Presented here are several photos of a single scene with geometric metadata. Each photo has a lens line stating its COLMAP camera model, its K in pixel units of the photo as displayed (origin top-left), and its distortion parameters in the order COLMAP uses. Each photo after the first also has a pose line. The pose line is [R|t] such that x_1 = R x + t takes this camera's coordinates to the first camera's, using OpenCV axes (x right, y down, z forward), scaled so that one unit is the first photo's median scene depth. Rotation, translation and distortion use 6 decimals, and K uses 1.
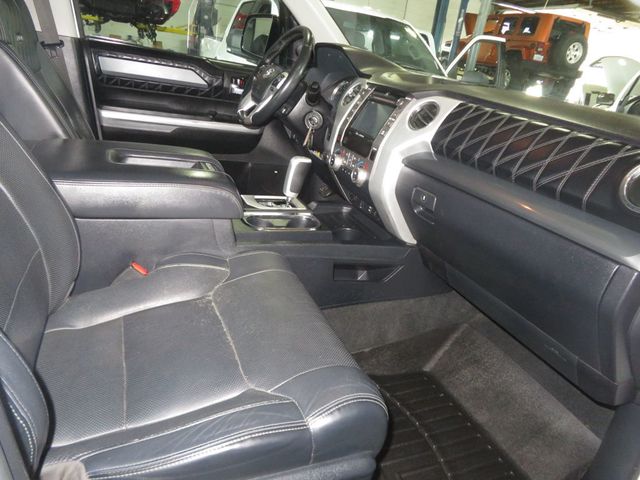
lens RADIAL K [[461.2, 0, 320.0], [0, 461.2, 240.0], [0, 0, 1]] dist [-0.011937, 0.011959]
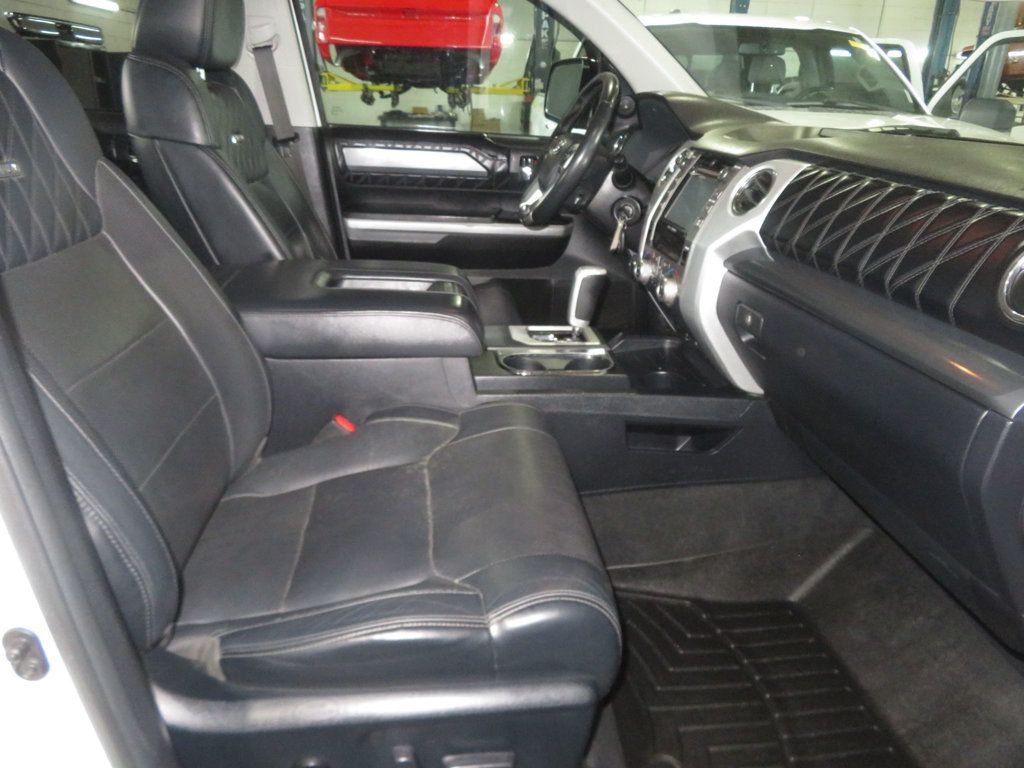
lens RADIAL K [[737.9, 0, 512.0], [0, 737.9, 384.0], [0, 0, 1]] dist [-0.011937, 0.011959]
pose [[0.954735, -0.009336, -0.297312, 0.173904], [0.000899, 0.999593, -0.028502, 0.023034], [0.297457, 0.026944, 0.954355, -0.062781]]
